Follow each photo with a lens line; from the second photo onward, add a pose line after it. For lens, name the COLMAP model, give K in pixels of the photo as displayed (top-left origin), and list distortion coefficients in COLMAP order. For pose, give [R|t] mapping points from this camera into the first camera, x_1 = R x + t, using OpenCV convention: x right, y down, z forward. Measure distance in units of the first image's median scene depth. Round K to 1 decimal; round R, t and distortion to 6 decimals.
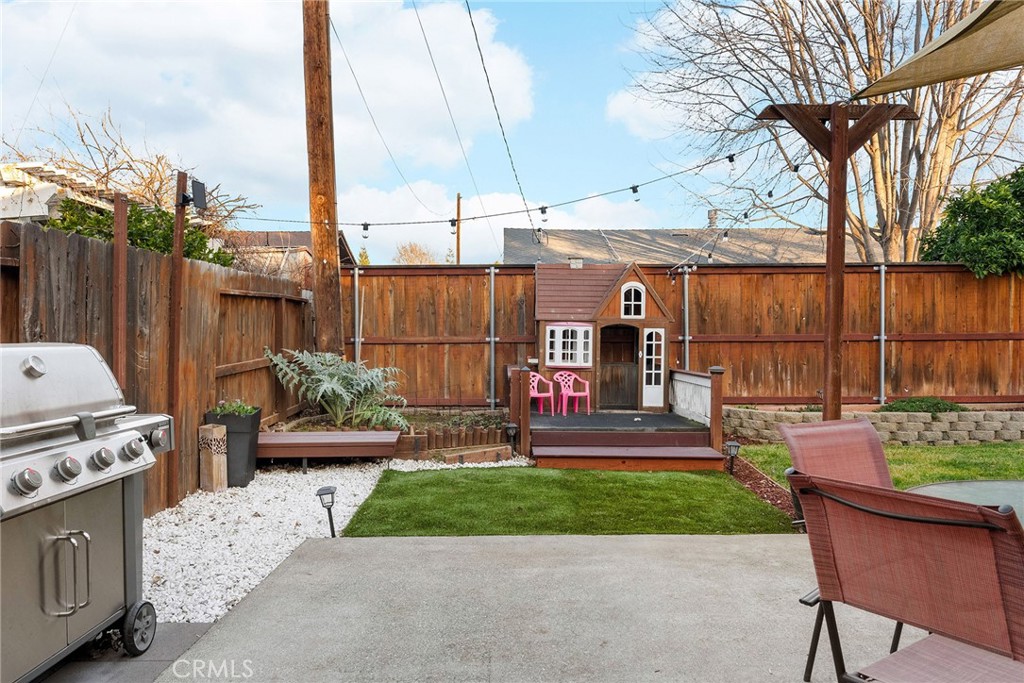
lens RADIAL K [[761.1, 0, 512.0], [0, 761.1, 341.5], [0, 0, 1]] dist [0.002980, -0.000519]
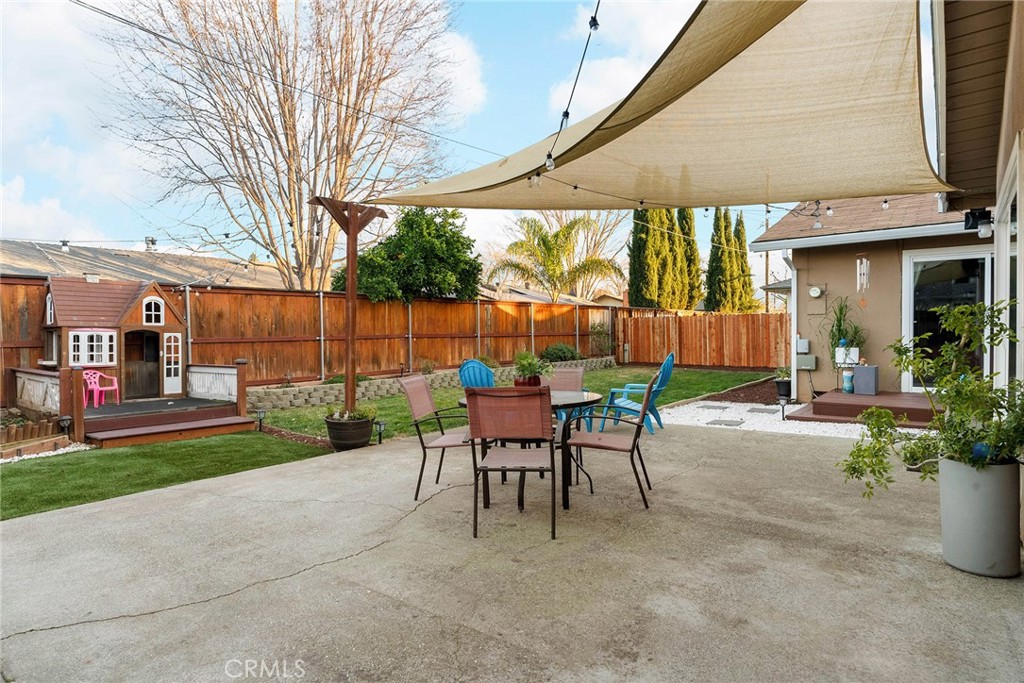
lens RADIAL K [[566.5, 0, 512.0], [0, 566.5, 341.5], [0, 0, 1]] dist [-0.001285, 0.000097]
pose [[0.631706, -0.017906, 0.775002, -0.194600], [0.020989, 0.999762, 0.005991, 0.003399], [-0.774924, 0.012482, 0.631931, -0.054819]]
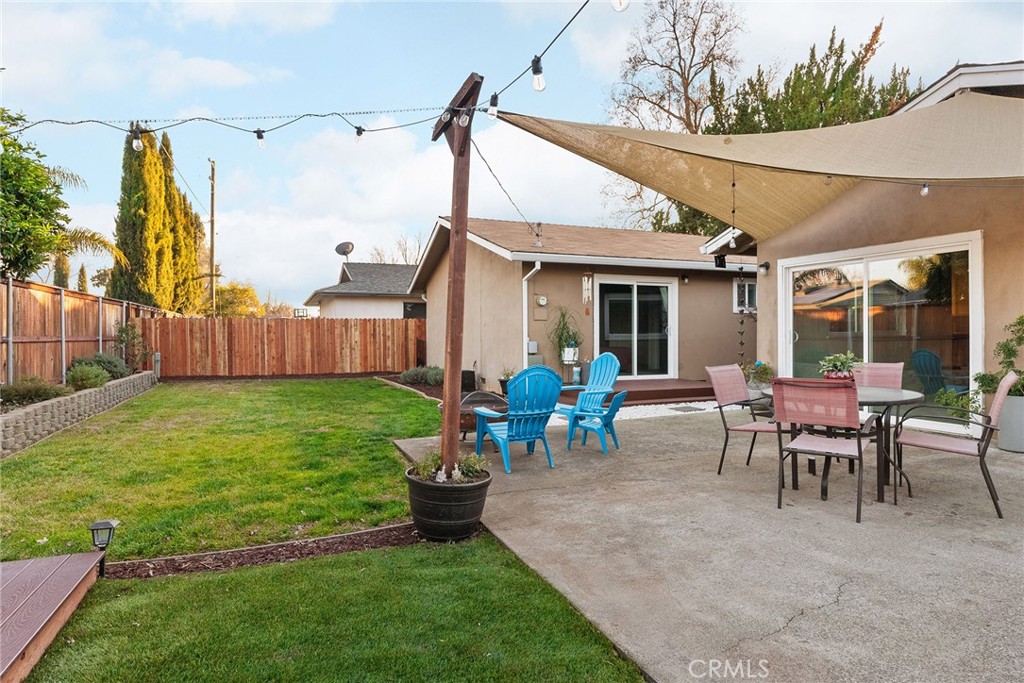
lens RADIAL K [[583.8, 0, 512.0], [0, 583.8, 341.5], [0, 0, 1]] dist [-0.004956, -0.000461]
pose [[-0.366031, -0.006096, 0.930583, -0.174060], [0.019581, 0.999707, 0.014251, -0.001403], [-0.930396, 0.023438, -0.365805, 0.684638]]
